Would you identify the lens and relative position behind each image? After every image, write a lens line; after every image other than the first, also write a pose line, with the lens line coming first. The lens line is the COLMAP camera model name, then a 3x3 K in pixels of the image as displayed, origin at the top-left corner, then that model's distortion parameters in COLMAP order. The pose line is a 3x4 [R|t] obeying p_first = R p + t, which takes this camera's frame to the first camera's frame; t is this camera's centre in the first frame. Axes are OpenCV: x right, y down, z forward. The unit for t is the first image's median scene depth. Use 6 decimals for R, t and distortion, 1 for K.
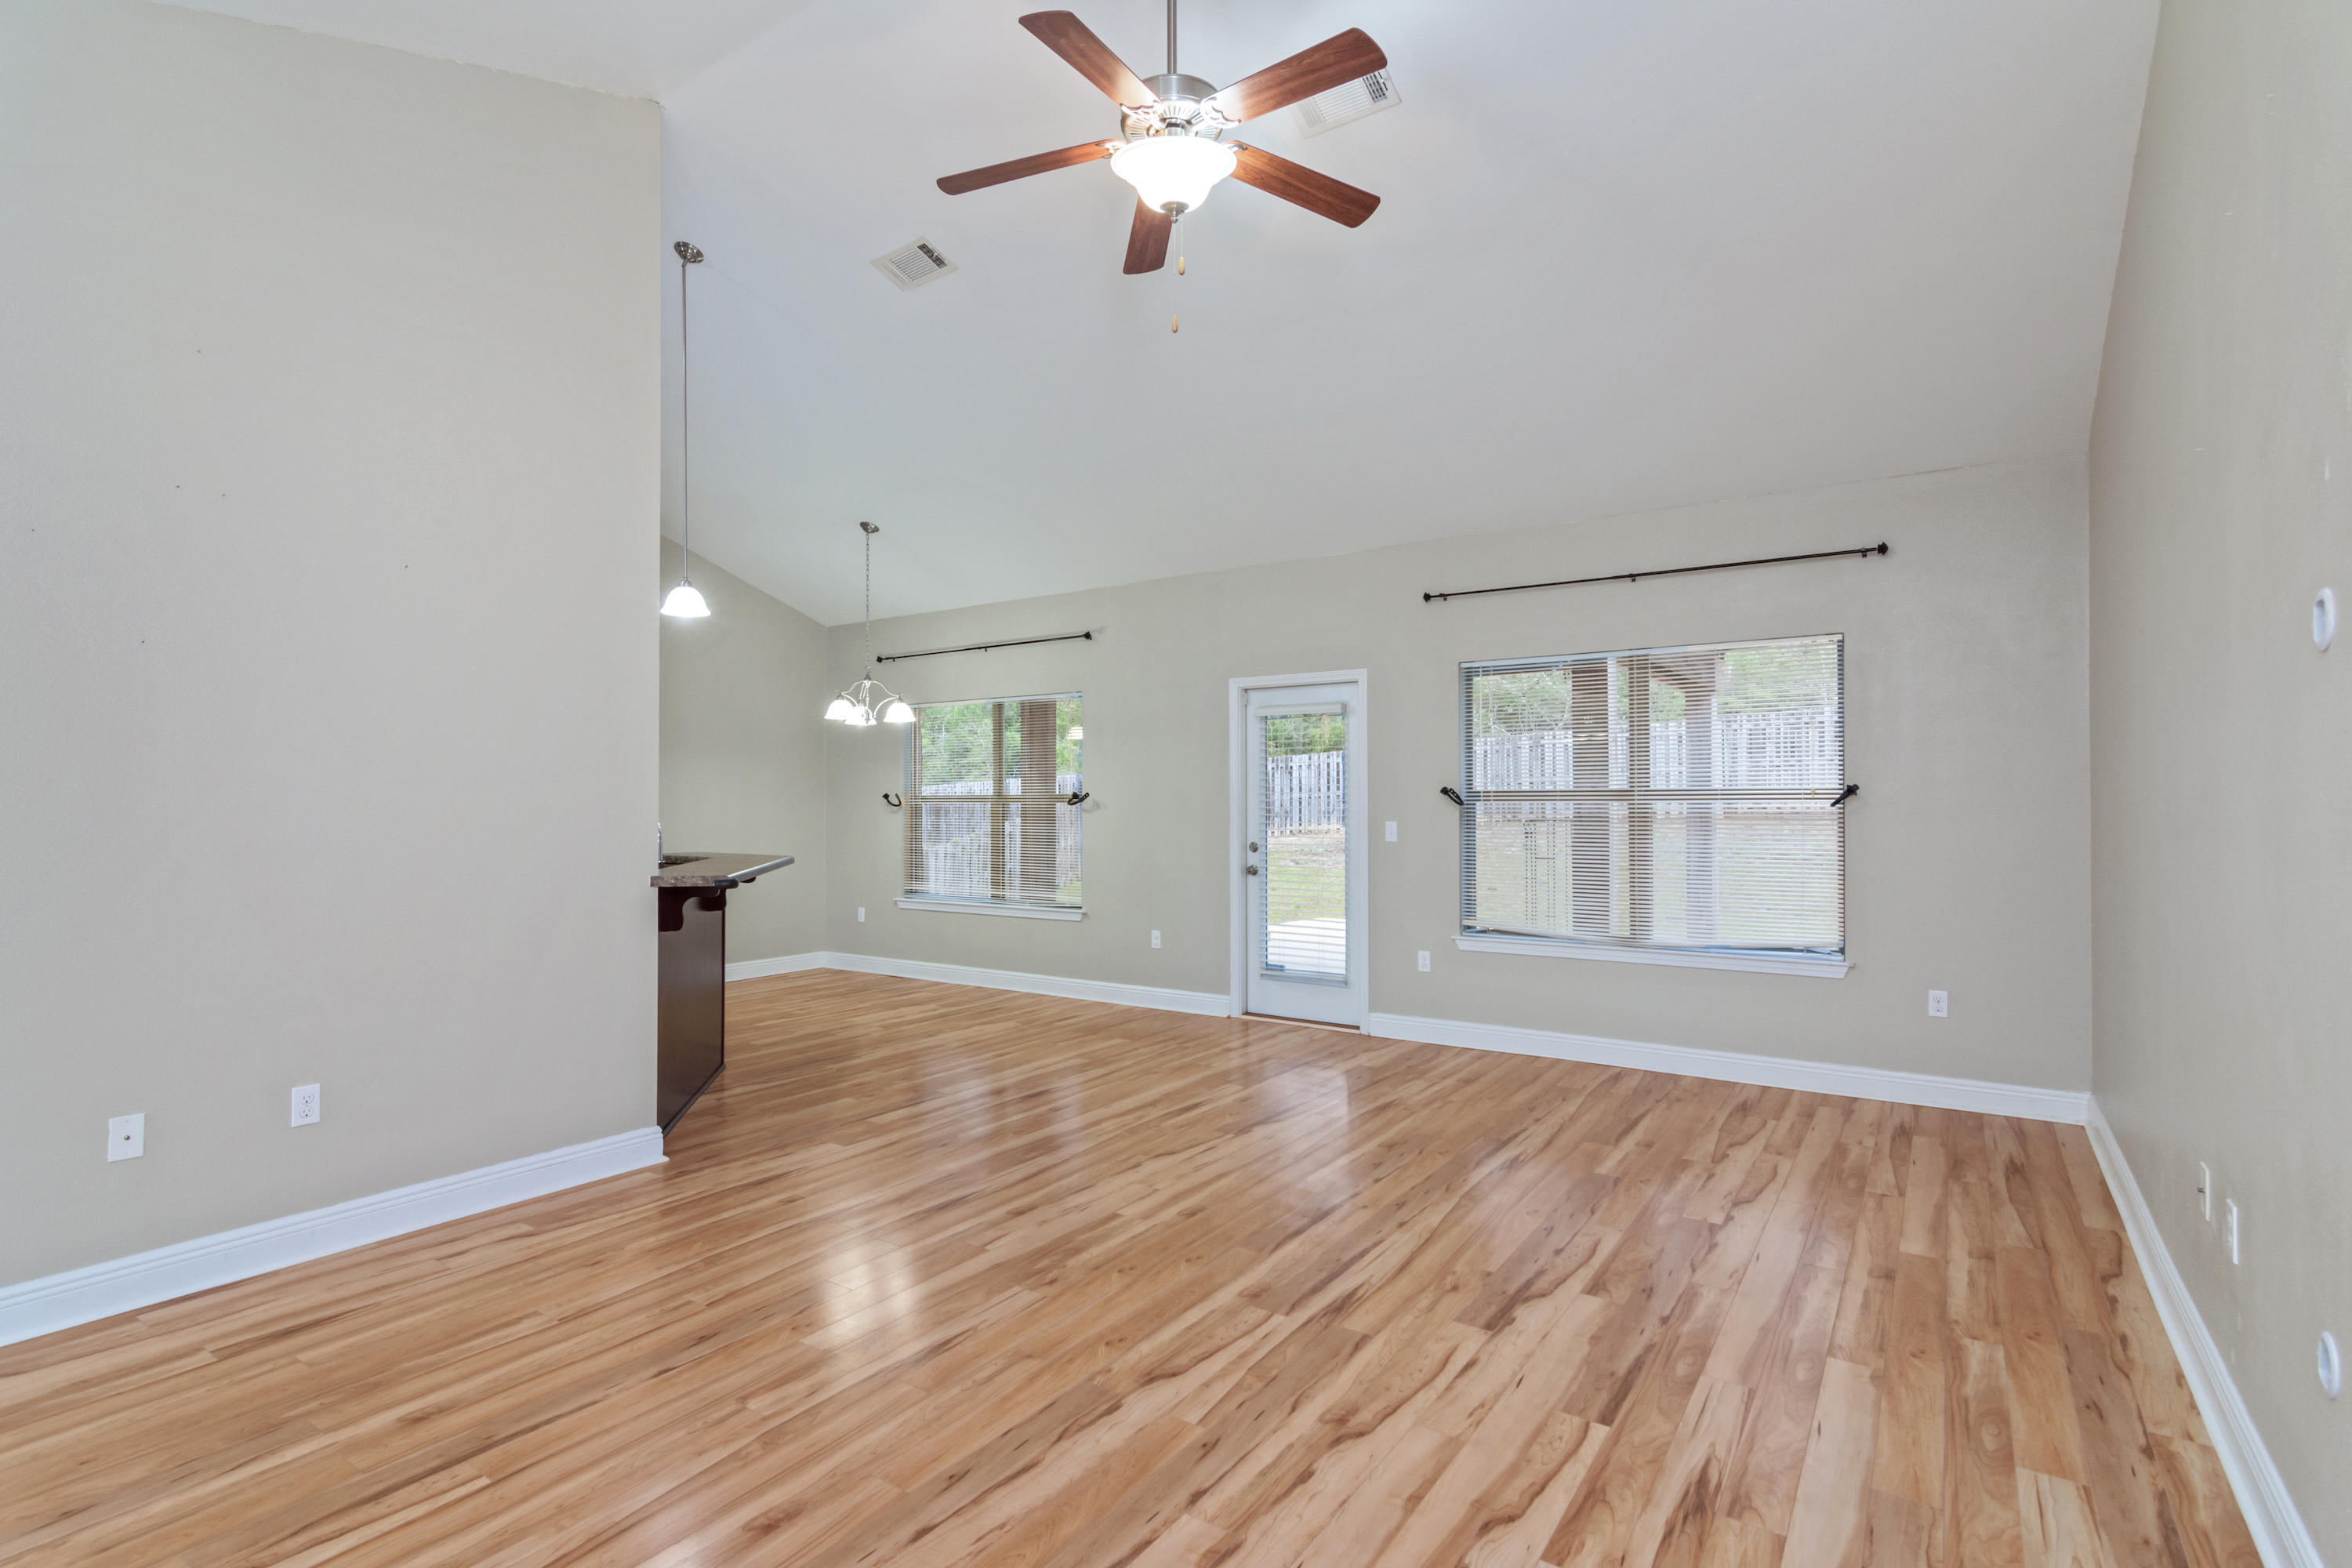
lens RADIAL K [[1124.4, 0, 1146.1], [0, 1124.4, 803.3], [0, 0, 1]] dist [-0.000870, 0.004726]
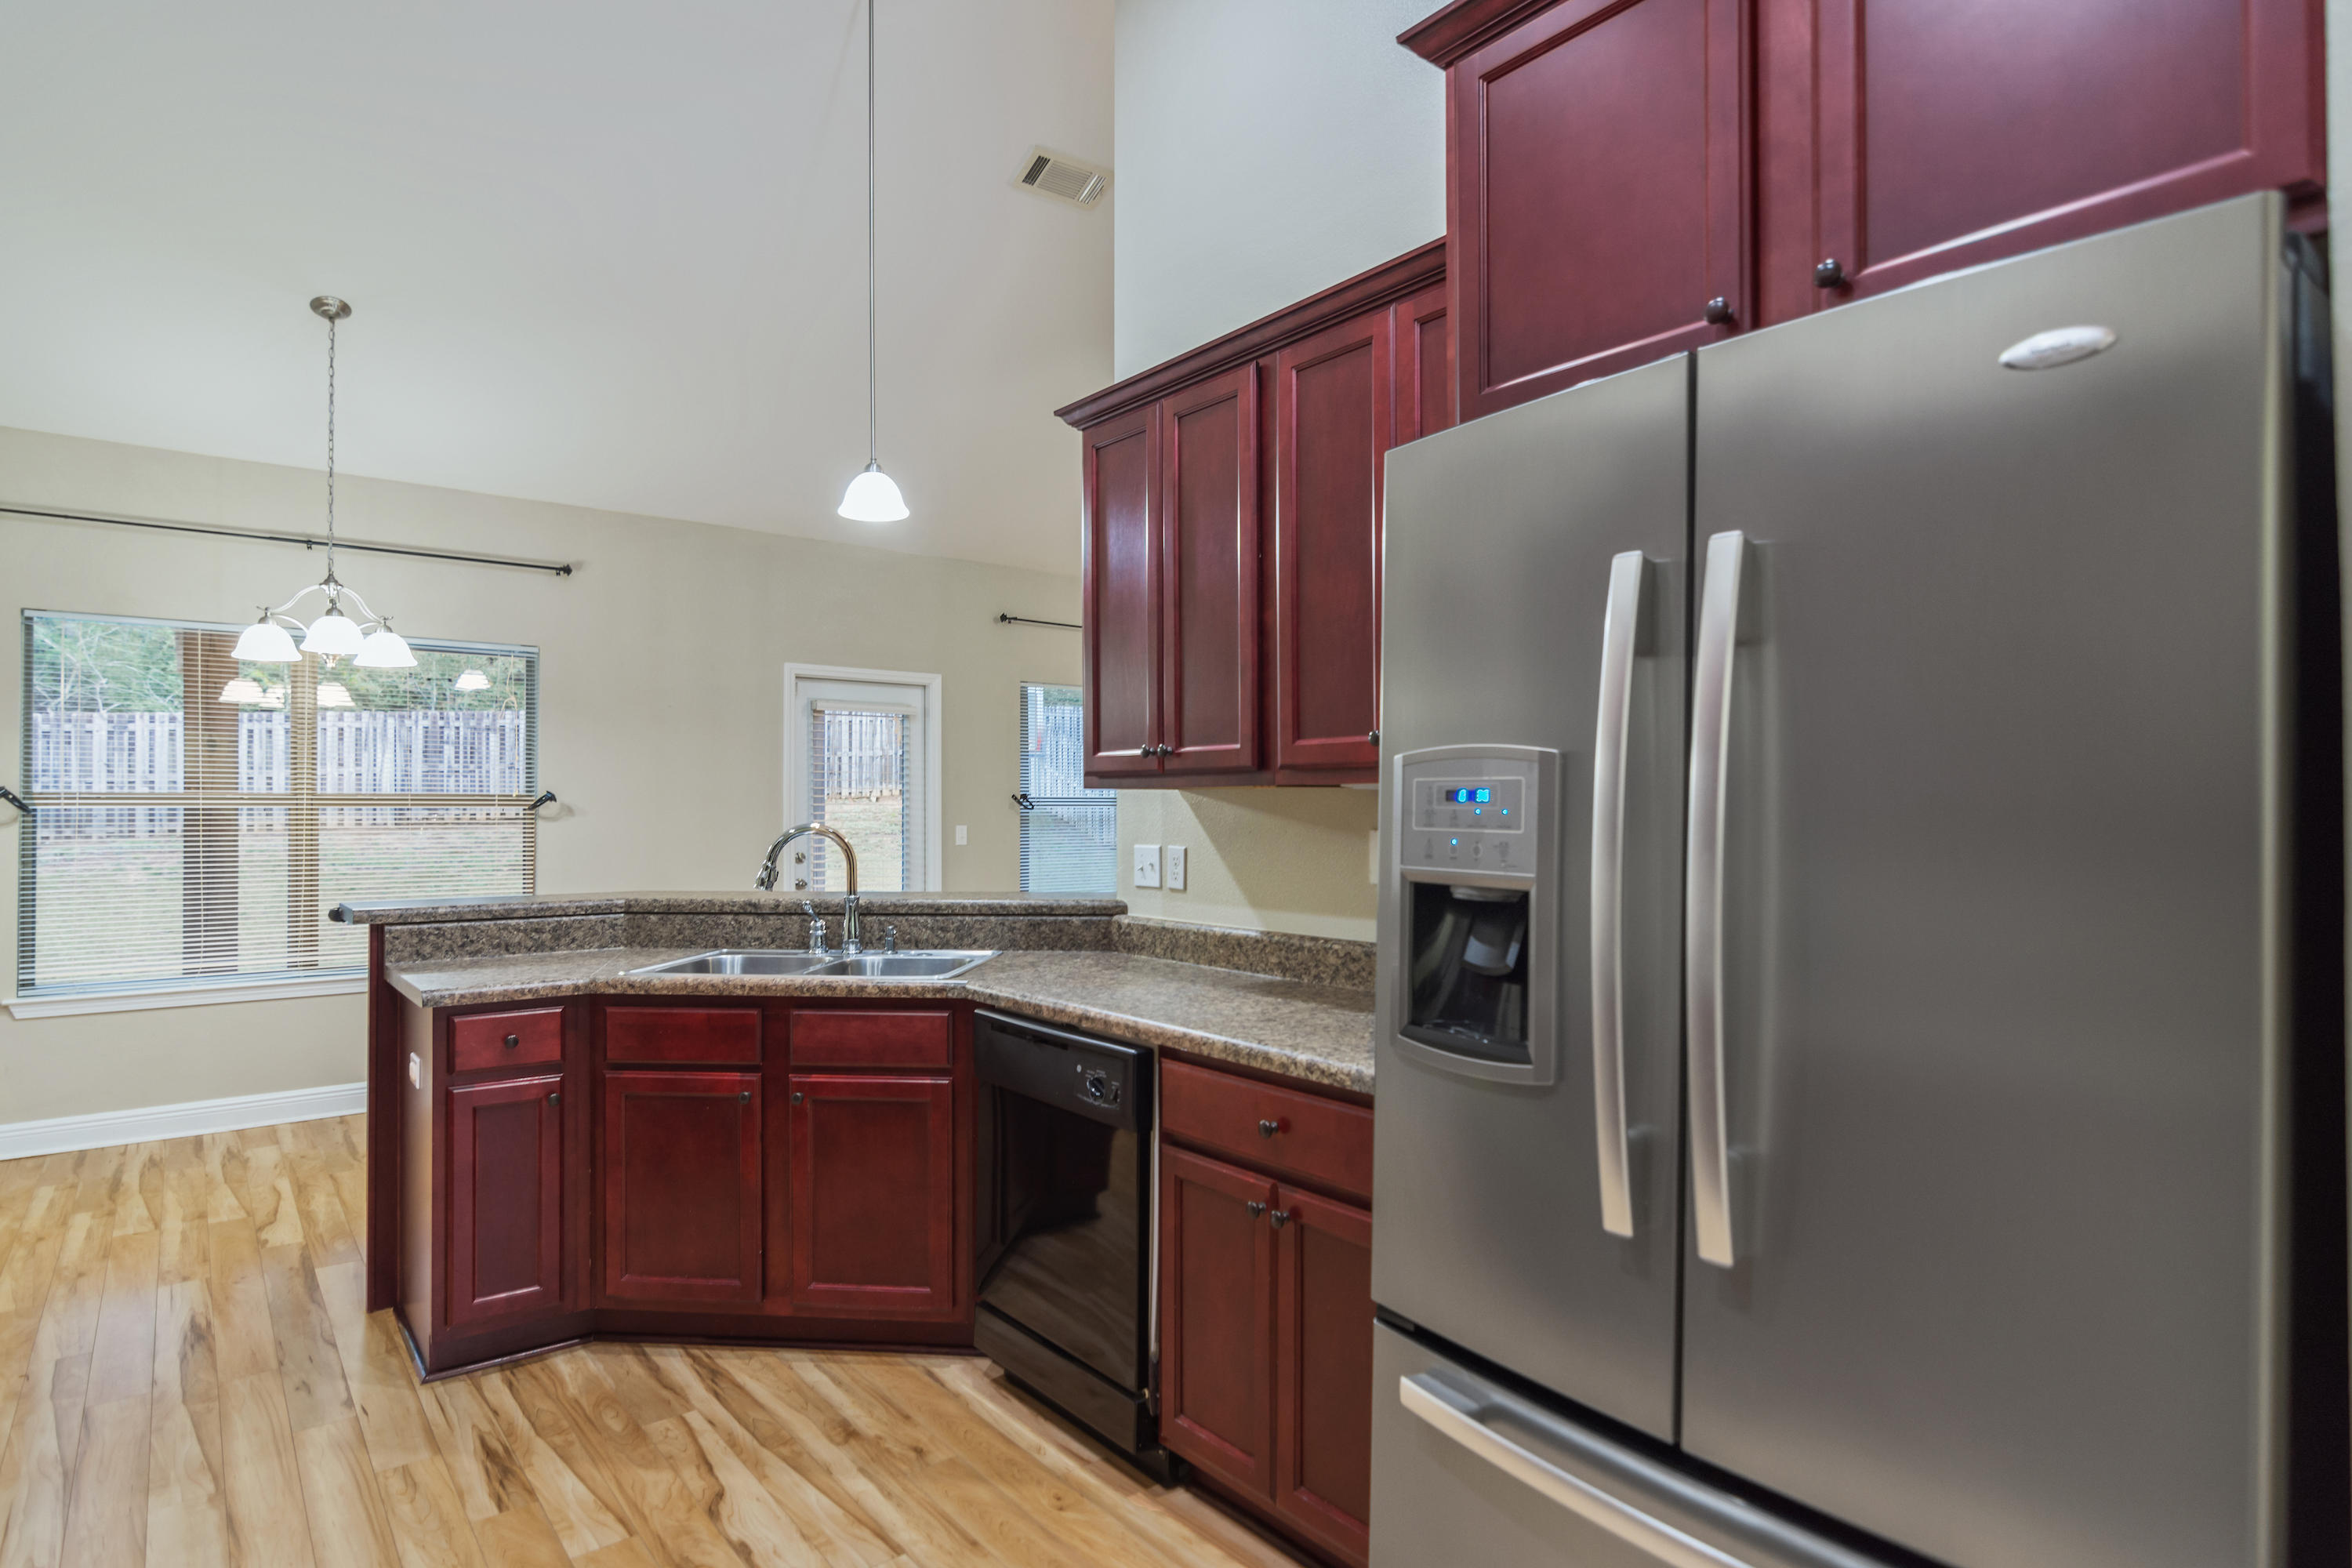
lens RADIAL K [[1203.6, 0, 1150.4], [0, 1203.6, 789.2], [0, 0, 1]] dist [-0.001361, 0.000303]
pose [[0.273440, 0.015990, 0.961756, -0.221185], [0.001713, 0.999852, -0.017111, 0.000448], [-0.961888, 0.006326, 0.273372, 0.146106]]
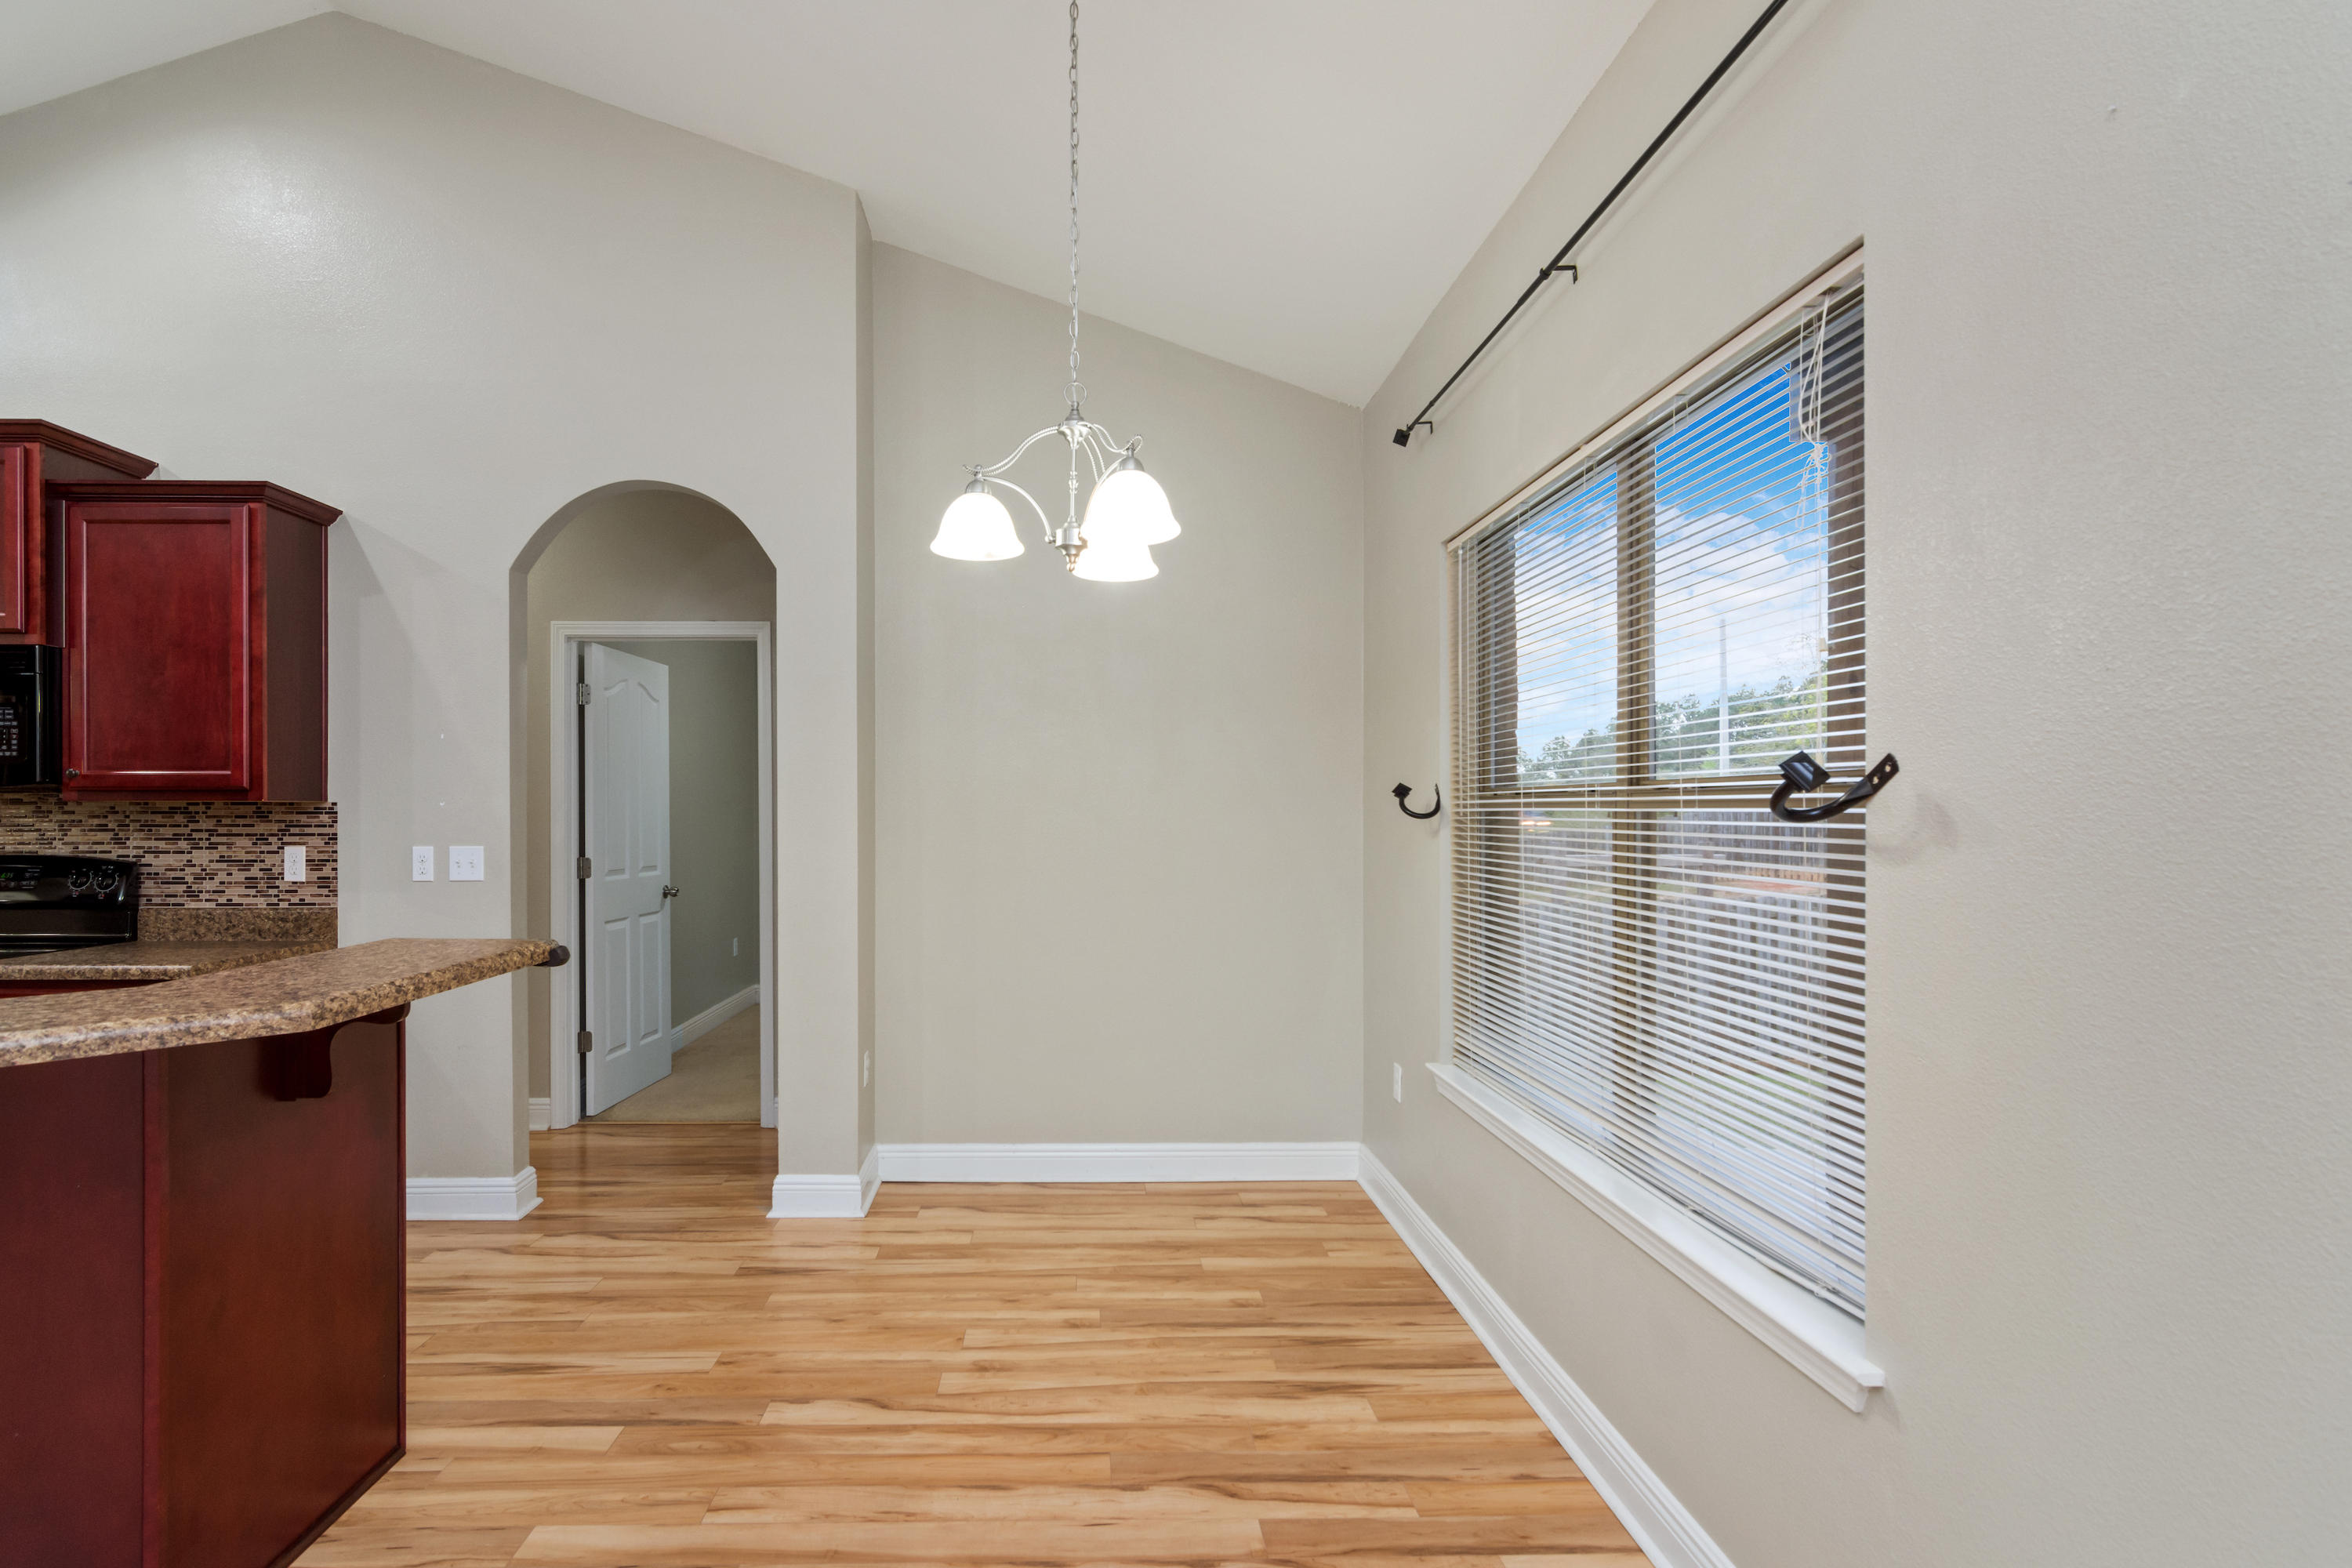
lens RADIAL K [[1204.5, 0, 1226.7], [0, 1204.5, 810.7], [0, 0, 1]] dist [-0.018417, 0.006391]
pose [[0.589730, 0.003840, -0.807592, 0.020320], [-0.001808, 0.999992, 0.003435, -0.001082], [0.807599, -0.000565, 0.589732, 0.267332]]
